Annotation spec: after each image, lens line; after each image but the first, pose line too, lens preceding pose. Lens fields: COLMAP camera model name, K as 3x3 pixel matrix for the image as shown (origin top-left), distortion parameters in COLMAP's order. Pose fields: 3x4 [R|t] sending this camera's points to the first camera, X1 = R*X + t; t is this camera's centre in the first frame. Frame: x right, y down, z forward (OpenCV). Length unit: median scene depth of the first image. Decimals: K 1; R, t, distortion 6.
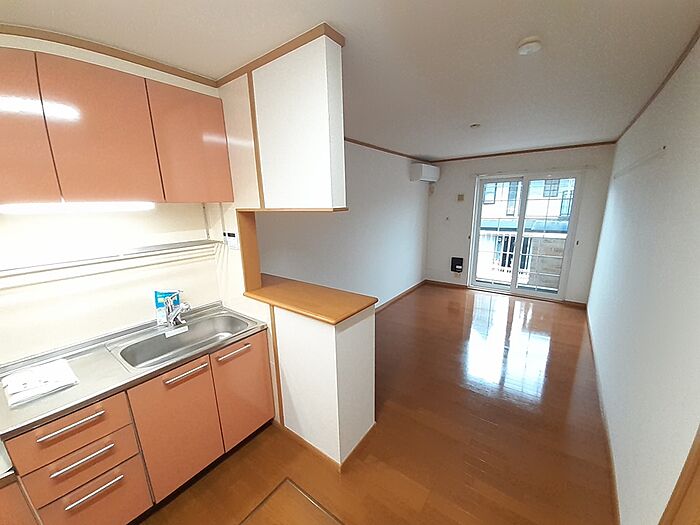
lens RADIAL K [[278.0, 0, 350.7], [0, 278.0, 264.9], [0, 0, 1]] dist [-0.001175, -0.002122]
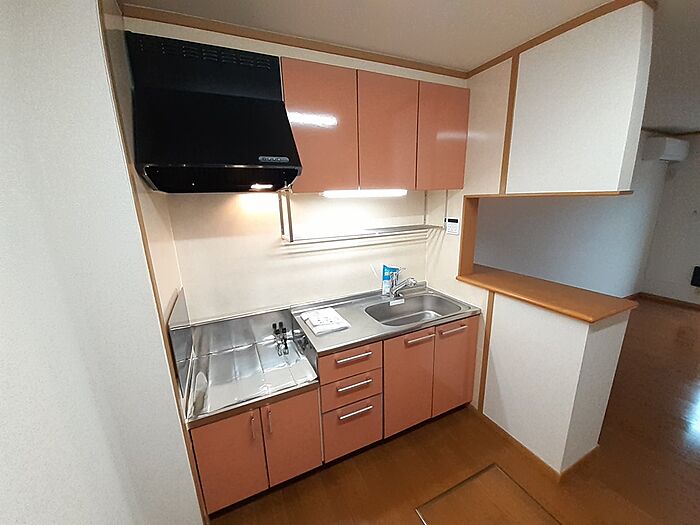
lens RADIAL K [[278.0, 0, 348.1], [0, 278.0, 266.1], [0, 0, 1]] dist [-0.001175, -0.002122]
pose [[0.883153, 0.105072, -0.457166, -0.289217], [-0.091695, 0.994458, 0.051423, 0.047744], [0.460035, -0.003494, 0.887894, -0.126341]]
